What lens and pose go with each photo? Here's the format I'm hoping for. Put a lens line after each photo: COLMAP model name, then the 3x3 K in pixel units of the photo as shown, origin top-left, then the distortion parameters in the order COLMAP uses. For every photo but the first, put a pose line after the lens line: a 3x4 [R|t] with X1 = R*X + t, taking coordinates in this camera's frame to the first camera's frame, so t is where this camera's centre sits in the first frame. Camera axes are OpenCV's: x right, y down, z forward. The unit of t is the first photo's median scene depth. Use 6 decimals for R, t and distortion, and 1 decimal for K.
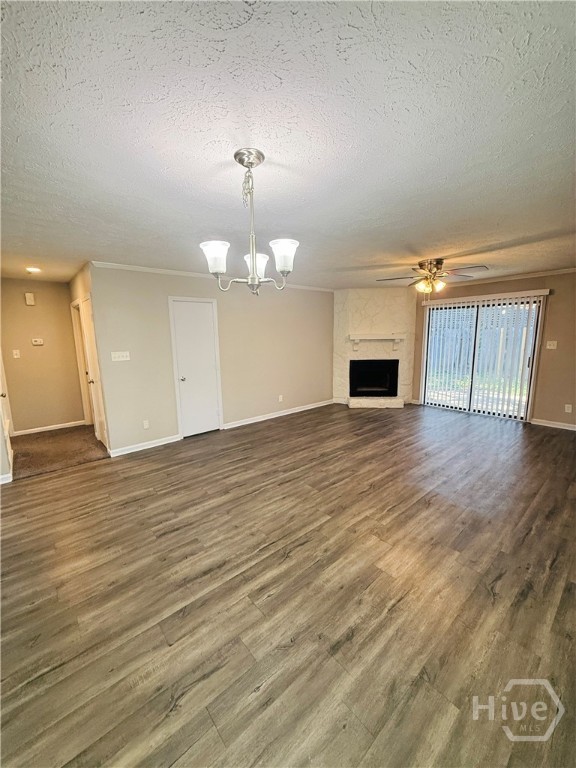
lens RADIAL K [[307.5, 0, 290.2], [0, 307.5, 384.6], [0, 0, 1]] dist [0.001554, 0.000067]
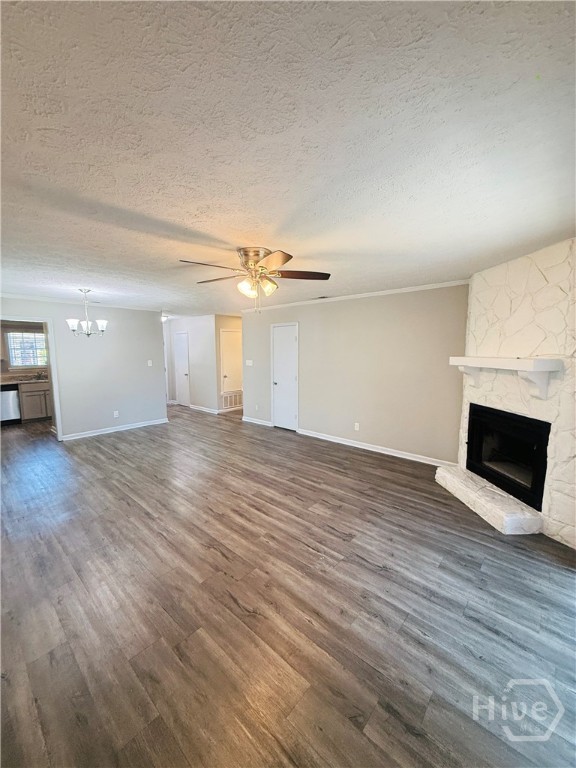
lens RADIAL K [[307.5, 0, 282.9], [0, 307.5, 378.7], [0, 0, 1]] dist [0.001554, 0.000067]
pose [[0.111244, 0.109548, -0.987737, 1.154612], [-0.168012, 0.981672, 0.089953, -0.190875], [0.979488, 0.155945, 0.127611, 0.988540]]
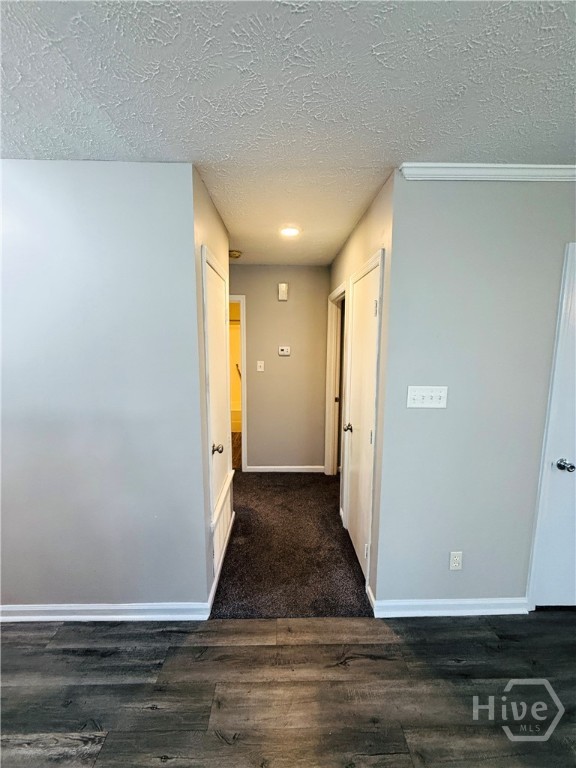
lens RADIAL K [[307.5, 0, 286.8], [0, 307.5, 383.8], [0, 0, 1]] dist [0.001554, 0.000067]
pose [[0.768025, 0.104773, -0.631791, -0.441103], [-0.119105, 0.992684, 0.019835, -0.097236], [0.629247, 0.060016, 0.774885, 0.563406]]
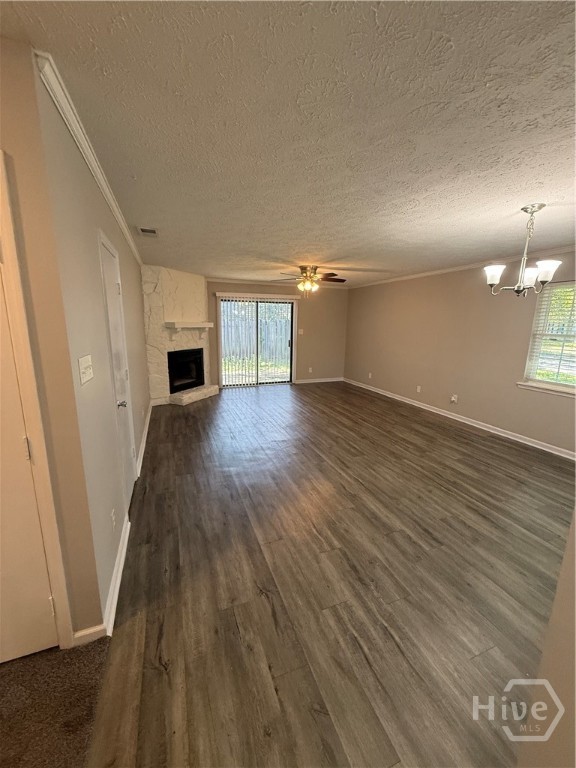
lens RADIAL K [[307.5, 0, 286.4], [0, 307.5, 380.4], [0, 0, 1]] dist [0.001554, 0.000067]
pose [[0.338384, -0.154860, 0.928178, -0.829128], [0.136323, 0.984028, 0.114479, -0.089871], [-0.931081, 0.087794, 0.354091, 0.651676]]
